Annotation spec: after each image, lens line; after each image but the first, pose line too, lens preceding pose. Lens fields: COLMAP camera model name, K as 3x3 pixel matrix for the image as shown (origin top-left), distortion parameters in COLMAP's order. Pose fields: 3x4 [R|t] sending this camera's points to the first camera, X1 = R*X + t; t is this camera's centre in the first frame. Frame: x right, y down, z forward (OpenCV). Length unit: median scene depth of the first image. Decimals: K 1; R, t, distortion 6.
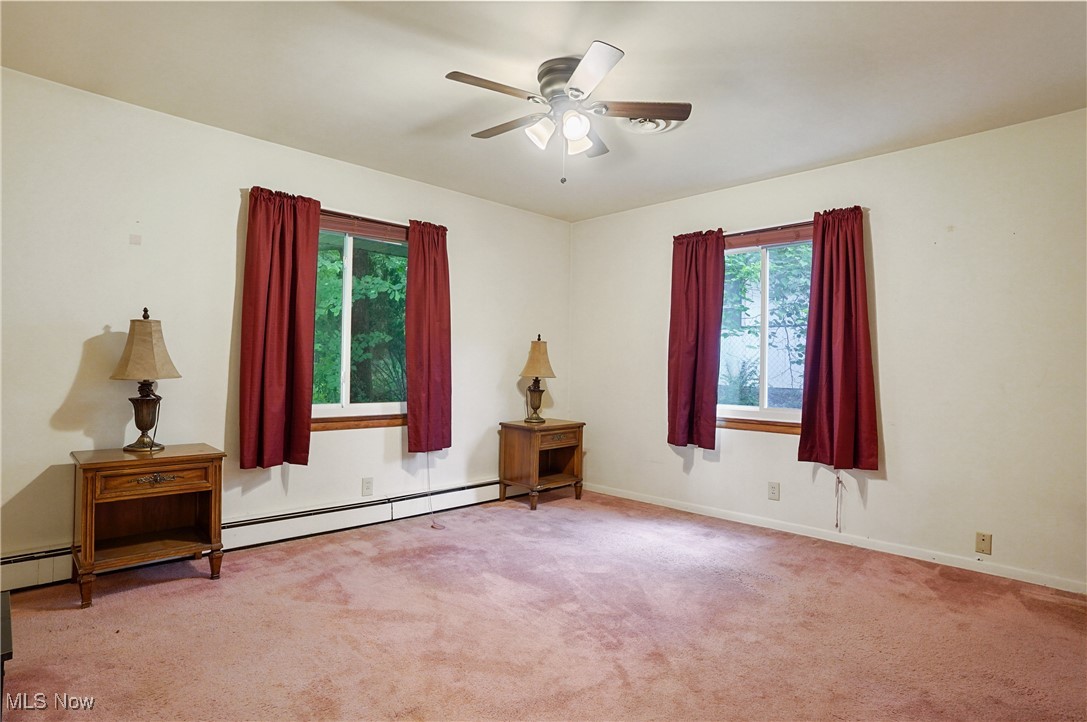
lens RADIAL K [[574.6, 0, 541.8], [0, 574.6, 358.8], [0, 0, 1]] dist [-0.040483, 0.015765]
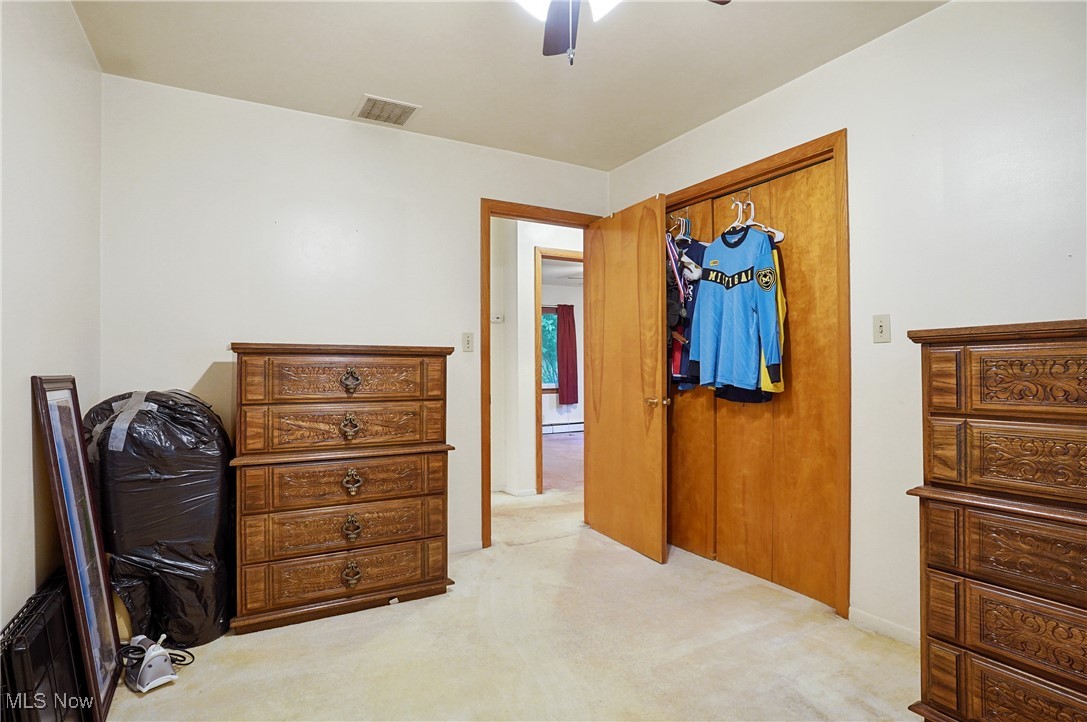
lens RADIAL K [[574.6, 0, 543.4], [0, 574.6, 362.2], [0, 0, 1]] dist [-0.040483, 0.015765]
pose [[0.968766, -0.022096, -0.246989, 0.268753], [0.023378, 0.999724, 0.002262, -0.014199], [0.246871, -0.007965, 0.969016, -1.203248]]
